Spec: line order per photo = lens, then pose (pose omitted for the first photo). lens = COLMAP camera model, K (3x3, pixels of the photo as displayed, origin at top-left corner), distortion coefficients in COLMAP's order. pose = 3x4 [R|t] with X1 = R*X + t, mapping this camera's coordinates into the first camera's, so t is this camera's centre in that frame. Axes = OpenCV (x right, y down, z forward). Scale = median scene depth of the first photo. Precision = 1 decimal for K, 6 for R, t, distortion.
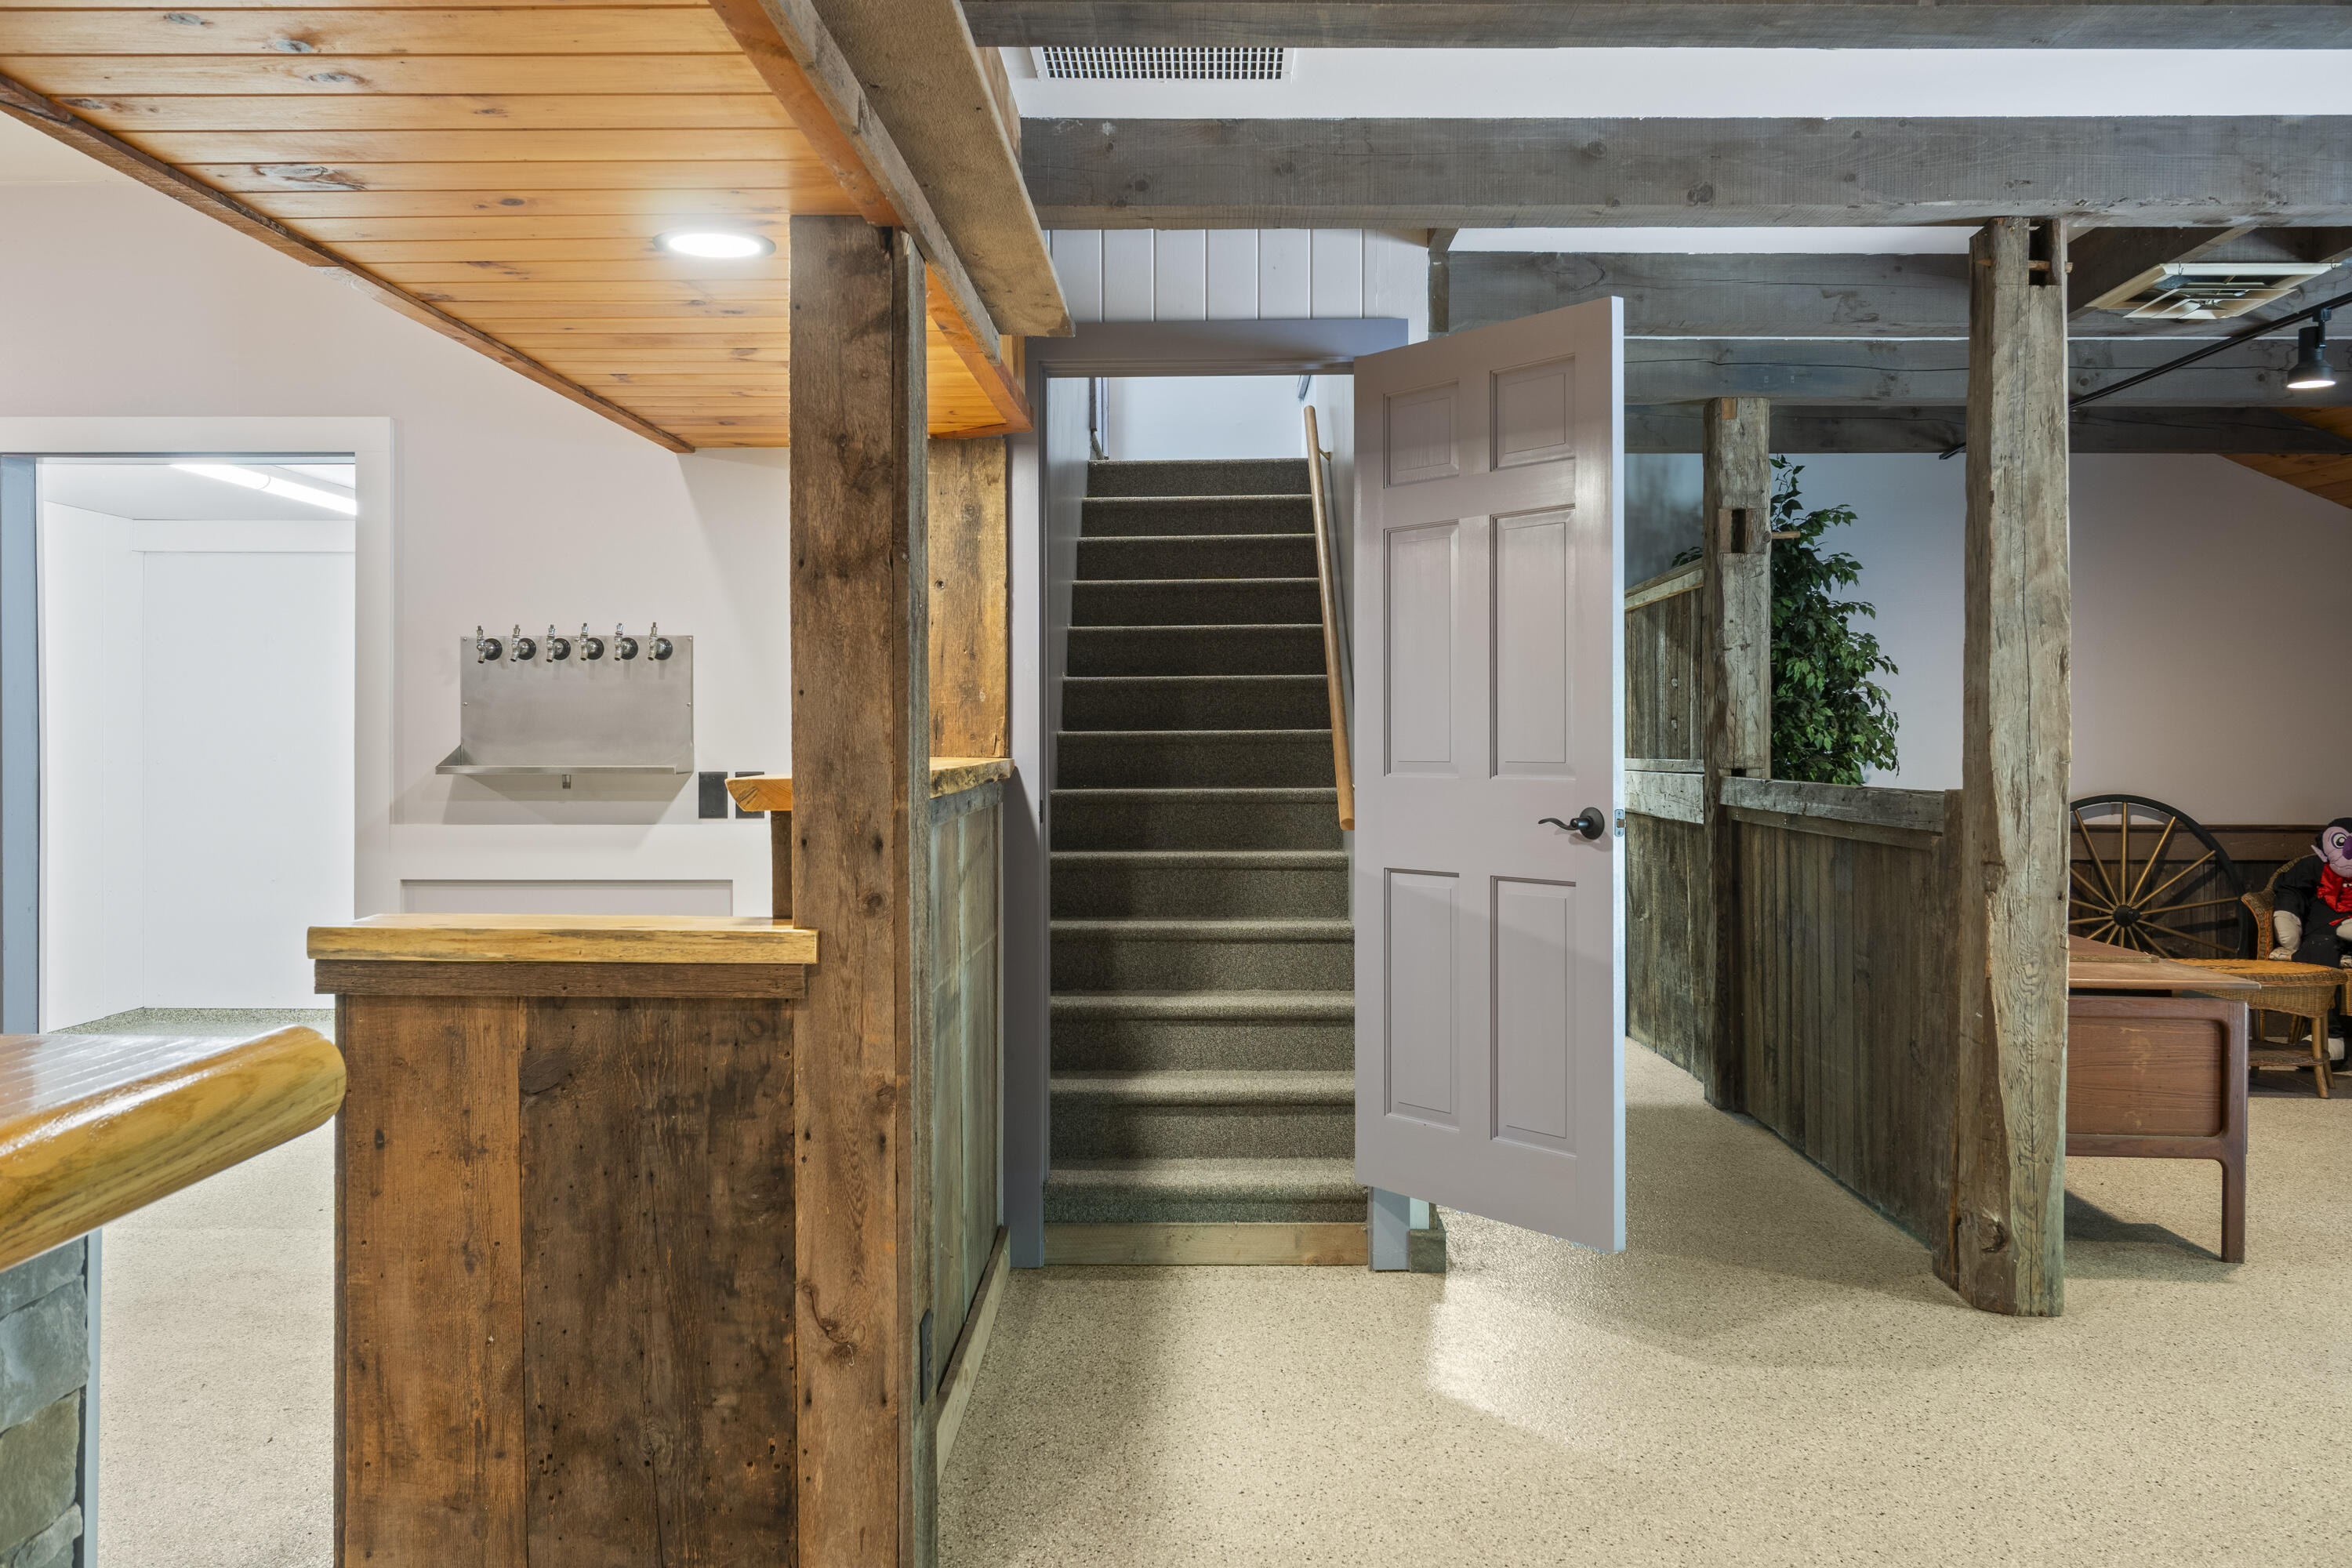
lens RADIAL K [[1862.3, 0, 1176.0], [0, 1862.3, 784.0], [0, 0, 1]] dist [0.041206, 0.000297]
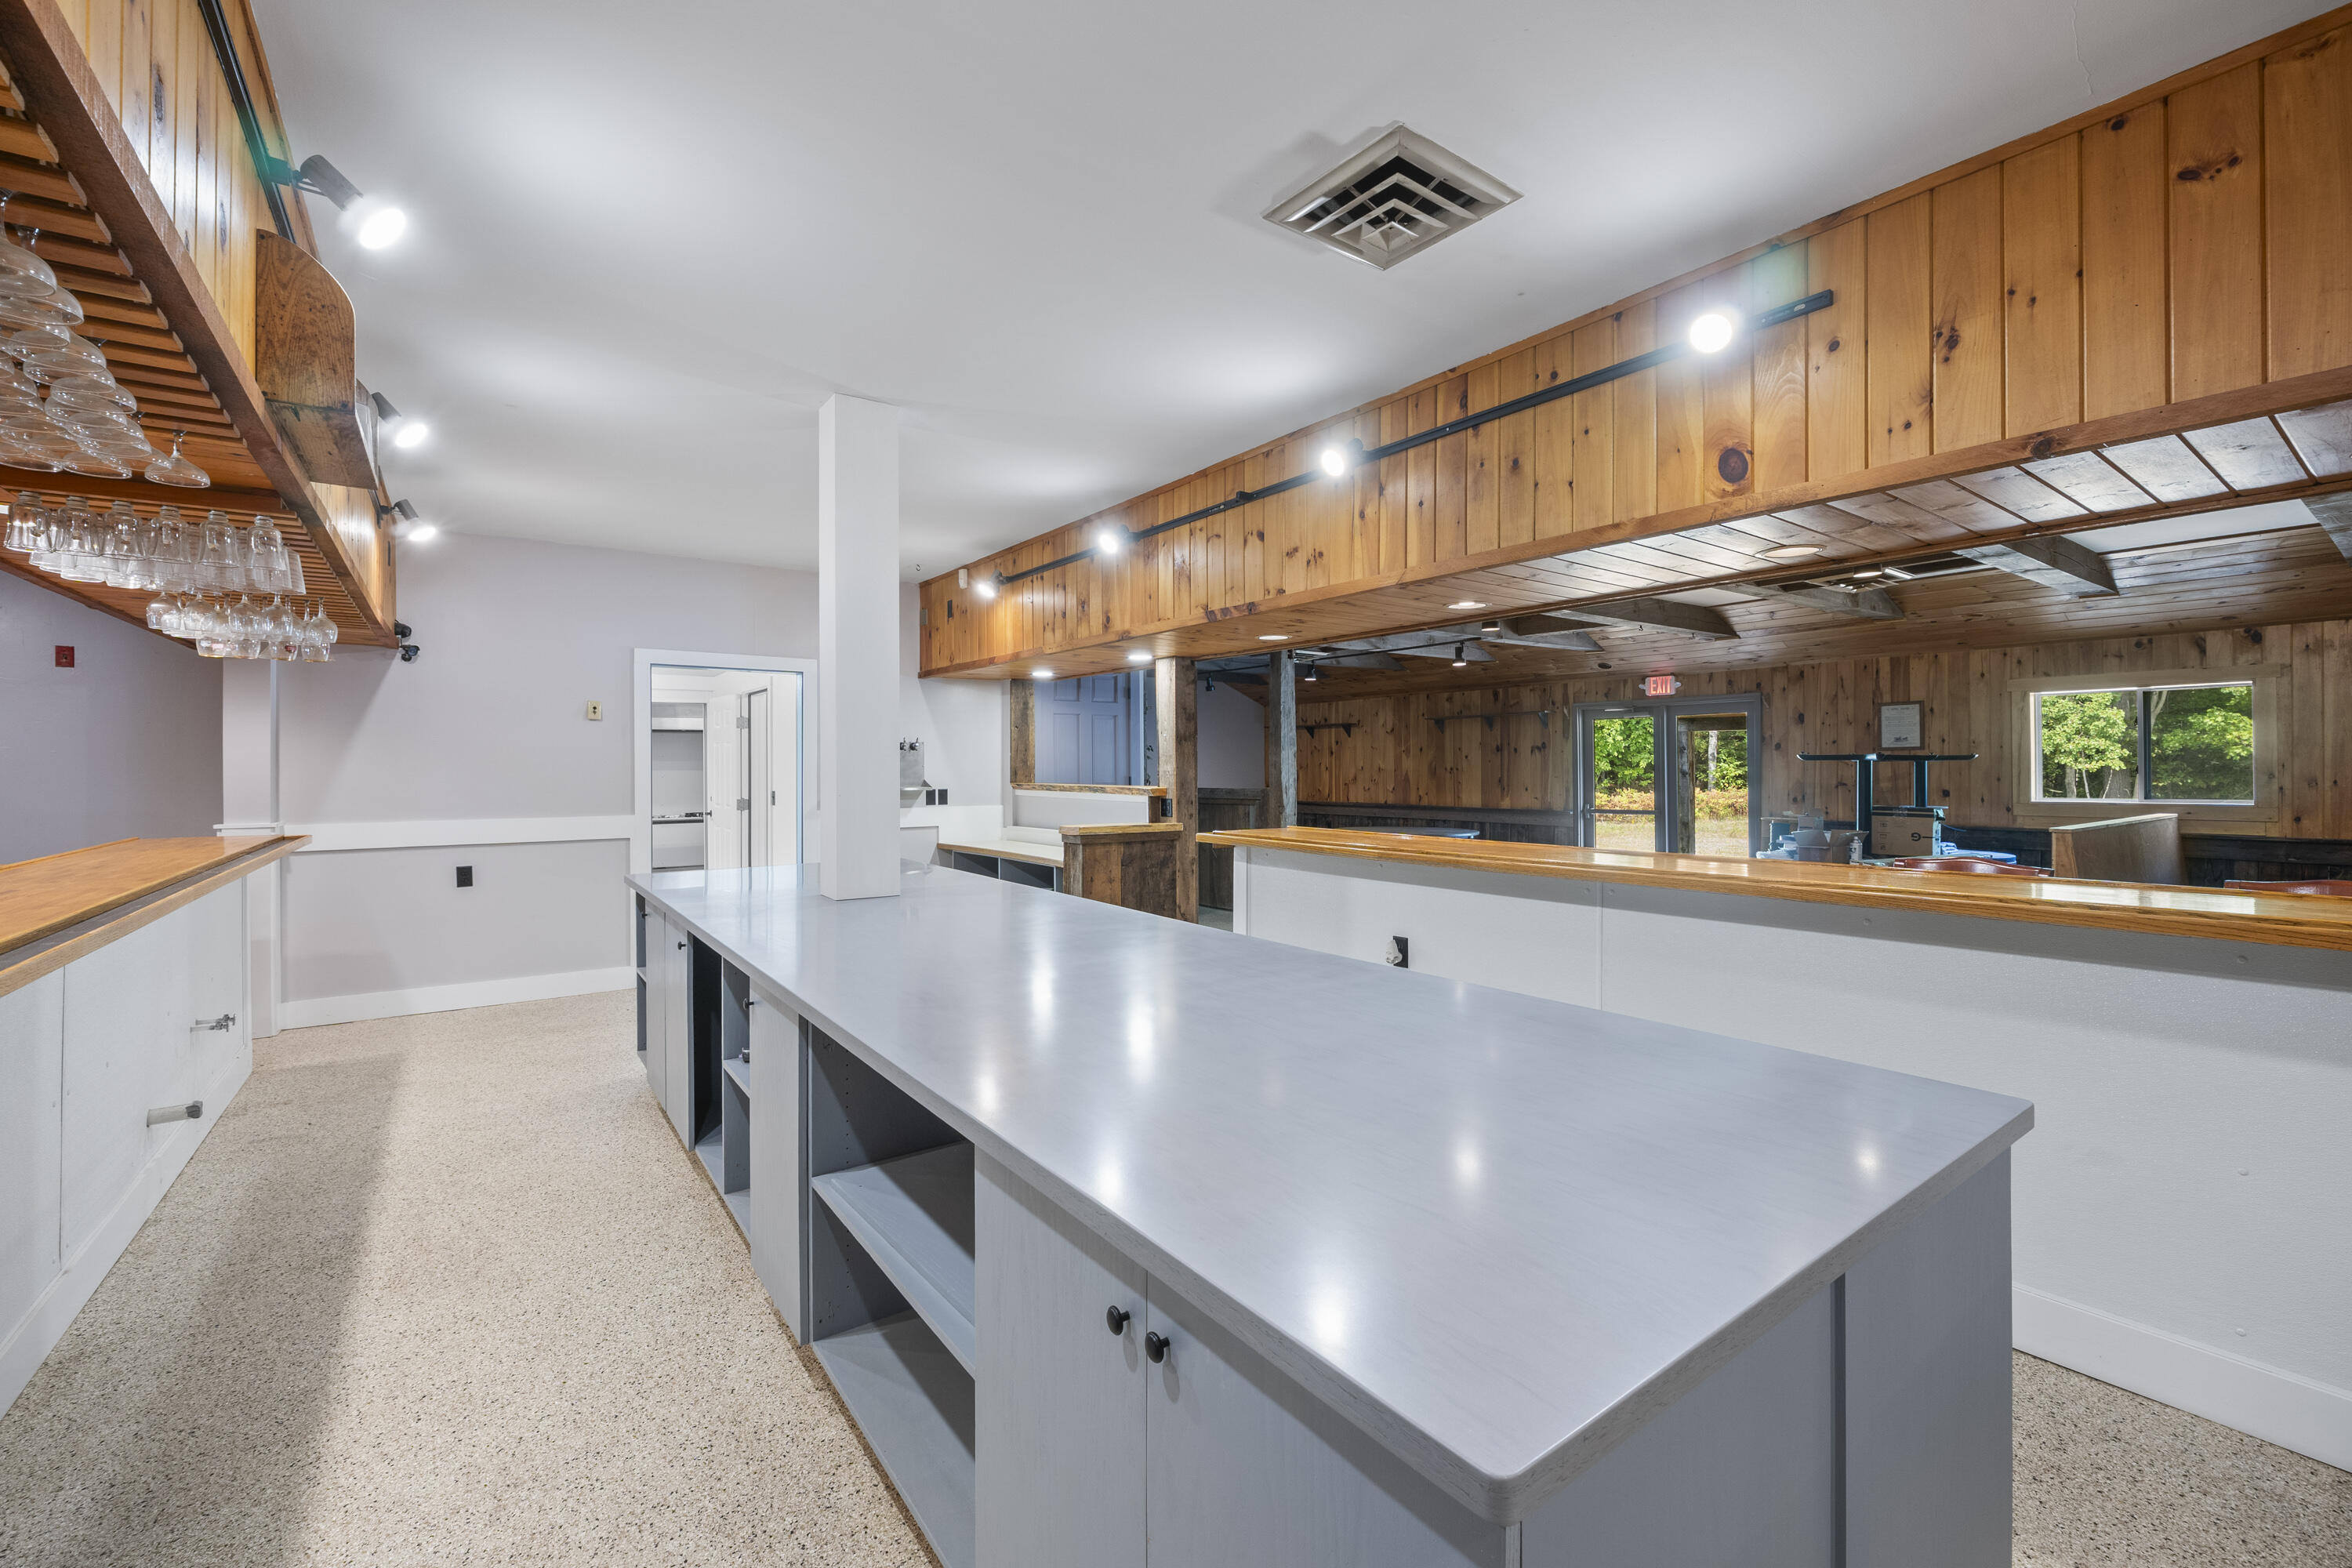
lens RADIAL K [[975.0, 0, 1200.0], [0, 975.0, 756.9], [0, 0, 1]] dist [-0.000705, 0.000160]
pose [[0.784564, 0.000639, 0.620048, -0.862889], [0.021310, 0.999381, -0.027995, -0.005403], [-0.619682, 0.035177, 0.784064, -0.441591]]
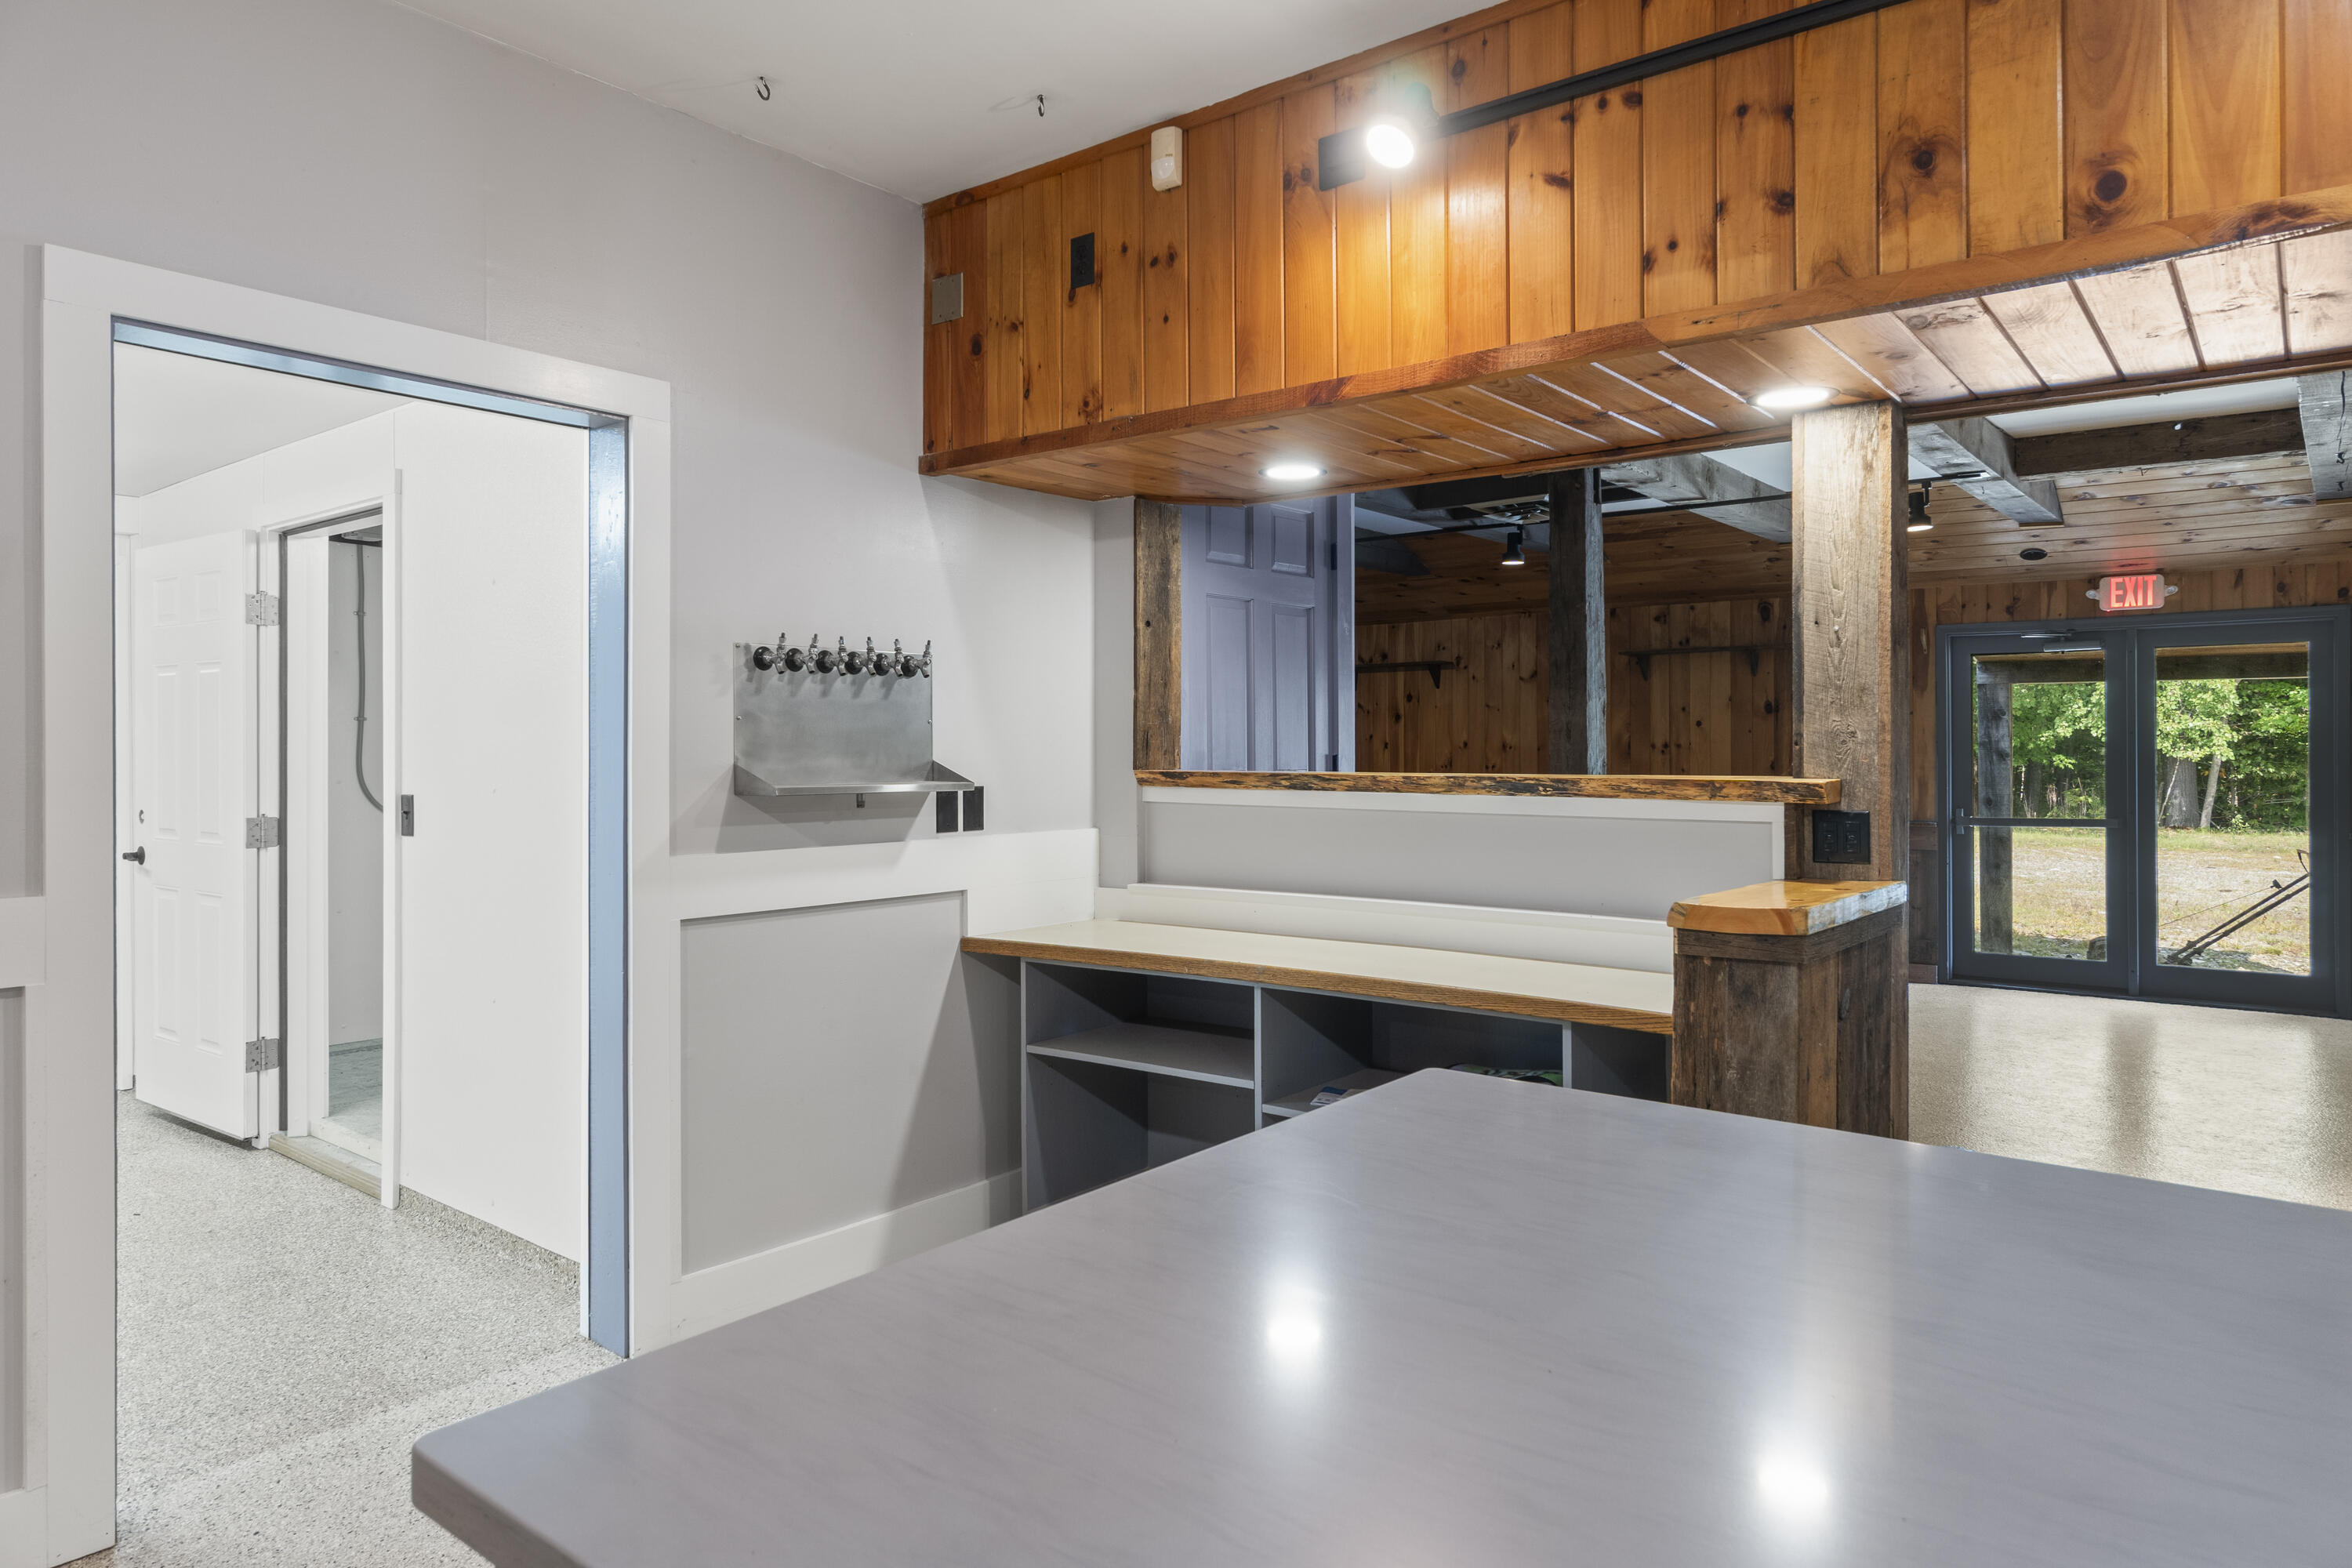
lens RADIAL K [[1447.5, 0, 1124.9], [0, 1447.5, 776.9], [0, 0, 1]] dist [0.009107, -0.000313]
pose [[0.615248, -0.014243, 0.788205, -0.827297], [0.022409, 0.999749, 0.000574, -0.010854], [-0.788015, 0.017310, 0.615412, 0.433391]]
